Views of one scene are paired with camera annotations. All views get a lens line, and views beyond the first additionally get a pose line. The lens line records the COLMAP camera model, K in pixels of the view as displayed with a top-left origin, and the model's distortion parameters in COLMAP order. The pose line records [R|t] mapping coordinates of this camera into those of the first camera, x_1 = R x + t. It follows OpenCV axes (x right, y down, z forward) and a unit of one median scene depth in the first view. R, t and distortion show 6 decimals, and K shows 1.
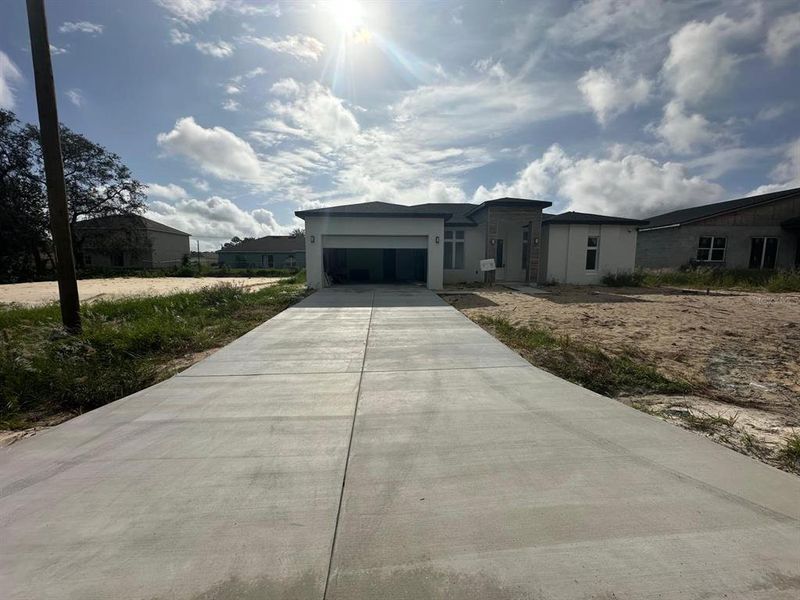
lens RADIAL K [[319.7, 0, 394.7], [0, 319.7, 300.9], [0, 0, 1]] dist [-0.001412, -0.000284]
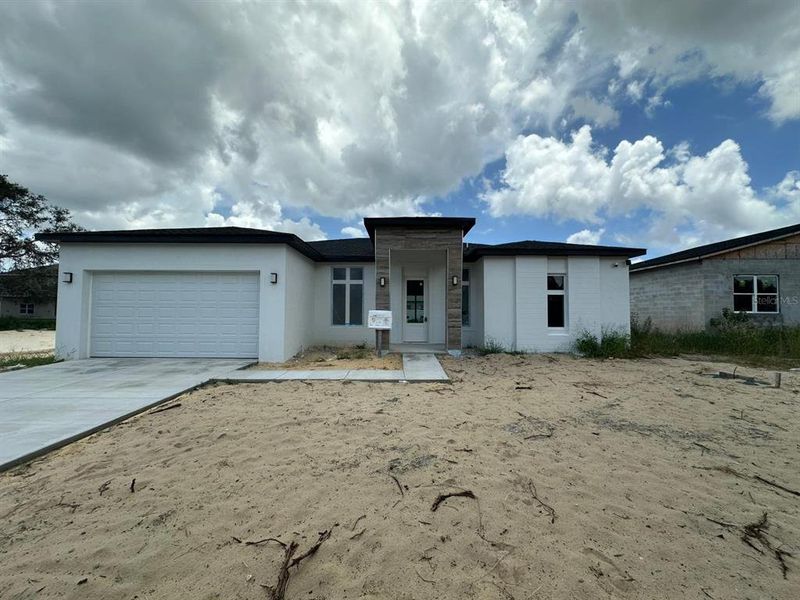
lens RADIAL K [[319.7, 0, 396.4], [0, 319.7, 302.1], [0, 0, 1]] dist [-0.001412, -0.000284]
pose [[0.998585, -0.001183, -0.053170, 0.332061], [-0.006861, 0.988532, -0.150855, -0.049315], [0.052739, 0.151006, 0.987125, 0.361735]]
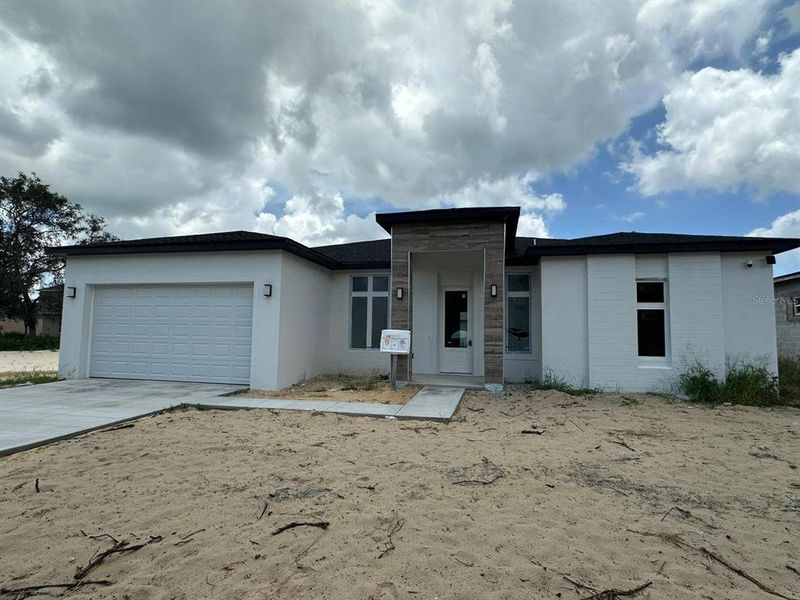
lens RADIAL K [[439.4, 0, 397.0], [0, 439.4, 301.3], [0, 0, 1]] dist [-0.000342, -0.000684]
pose [[0.960783, -0.010018, -0.277119, 0.442483], [-0.045053, 0.980430, -0.191645, -0.041814], [0.273616, 0.196615, 0.941529, 0.338823]]
